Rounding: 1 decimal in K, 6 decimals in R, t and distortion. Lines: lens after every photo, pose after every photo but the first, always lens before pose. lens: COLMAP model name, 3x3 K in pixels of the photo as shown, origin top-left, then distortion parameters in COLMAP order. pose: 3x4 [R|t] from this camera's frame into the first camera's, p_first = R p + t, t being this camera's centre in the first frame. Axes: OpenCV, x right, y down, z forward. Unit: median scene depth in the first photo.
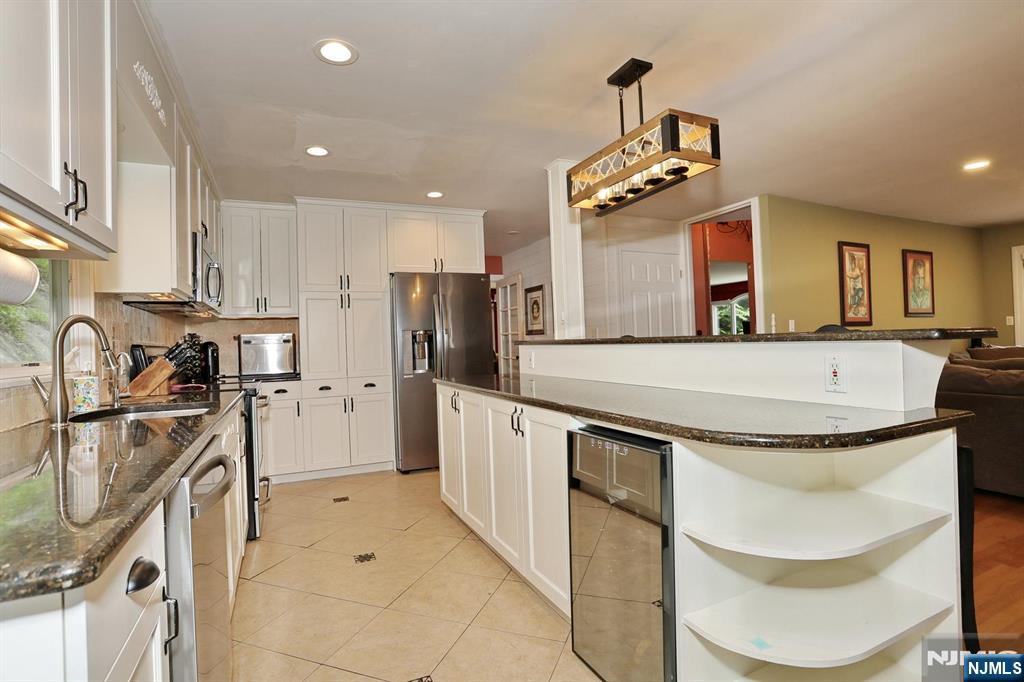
lens RADIAL K [[499.1, 0, 508.2], [0, 499.1, 338.5], [0, 0, 1]] dist [-0.034922, 0.002189]
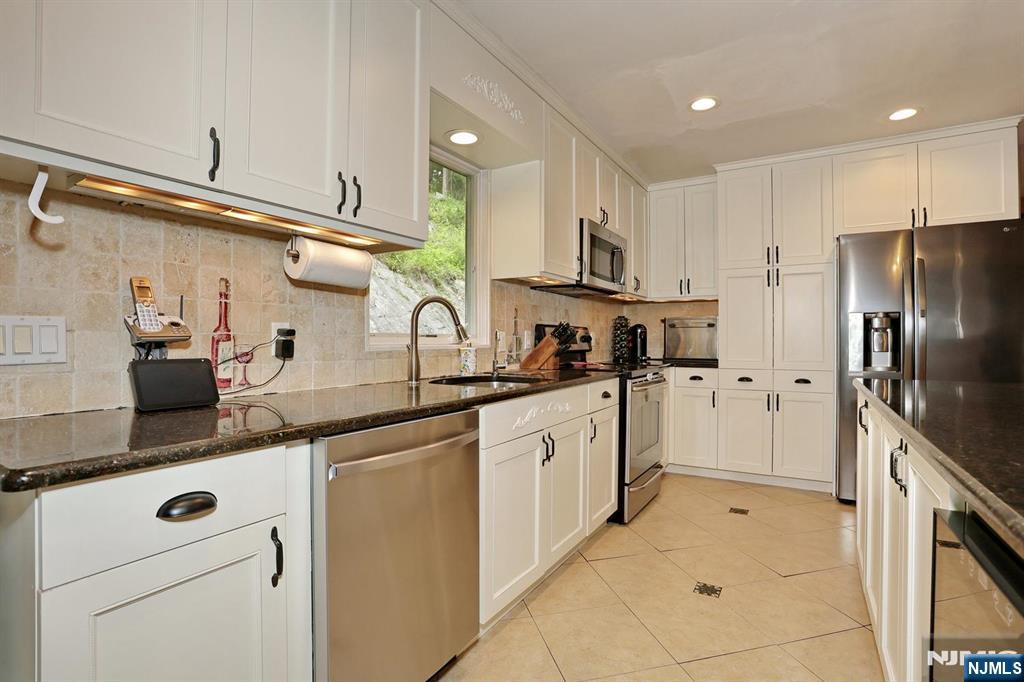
lens RADIAL K [[499.1, 0, 511.4], [0, 499.1, 339.0], [0, 0, 1]] dist [-0.034922, 0.002189]
pose [[0.566488, 0.034419, -0.823351, 0.109320], [-0.012789, 0.999374, 0.032978, 0.006021], [0.823971, -0.008151, 0.566573, 0.171607]]
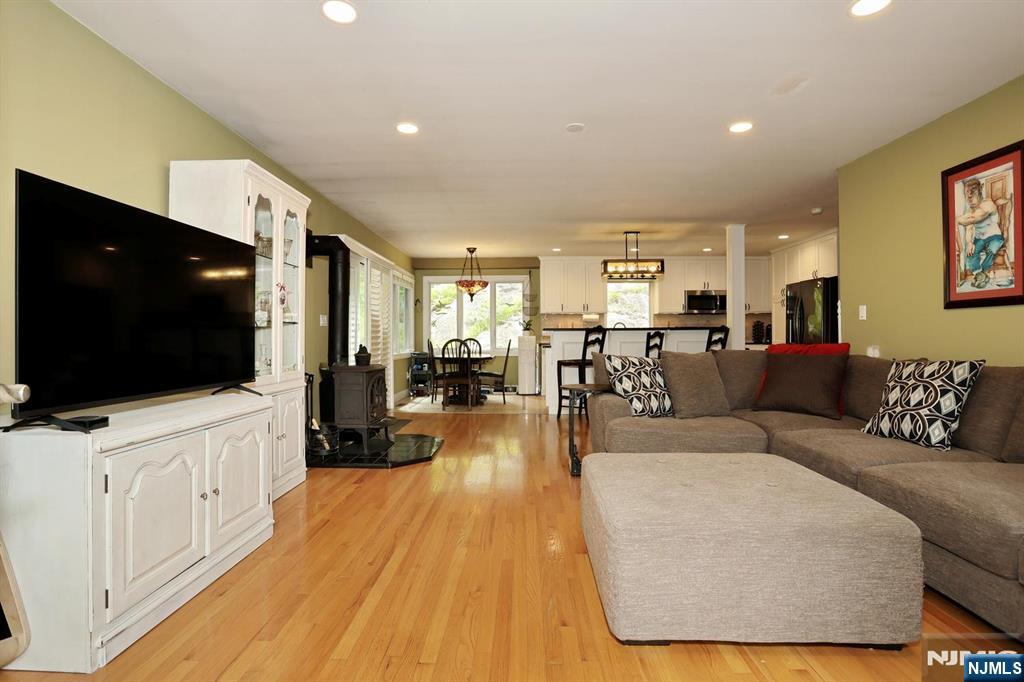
lens RADIAL K [[499.1, 0, 511.6], [0, 499.1, 334.1], [0, 0, 1]] dist [-0.034922, 0.002189]
pose [[-0.432378, 0.027836, -0.901263, 1.755942], [0.022577, 0.999544, 0.020040, -0.021445], [0.901410, -0.011683, -0.432809, 0.925664]]
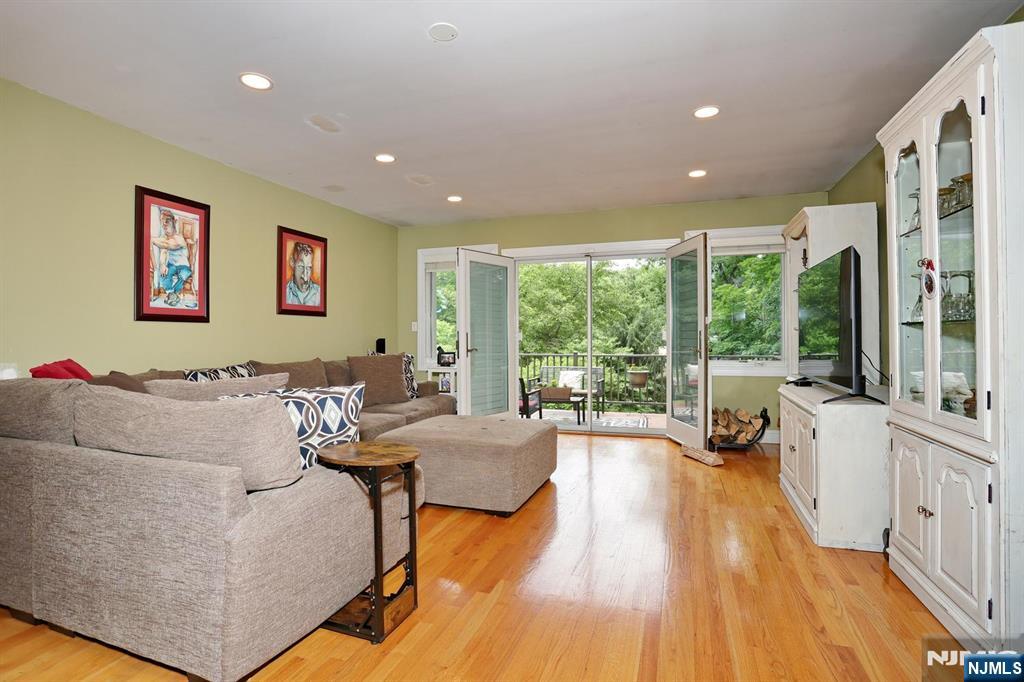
lens RADIAL K [[499.1, 0, 511.6], [0, 499.1, 334.8], [0, 0, 1]] dist [-0.034922, 0.002189]
pose [[0.679710, 0.026617, 0.732998, 0.656111], [-0.017636, 0.999645, -0.019946, -0.003303], [-0.733269, 0.000630, 0.679938, 0.265233]]
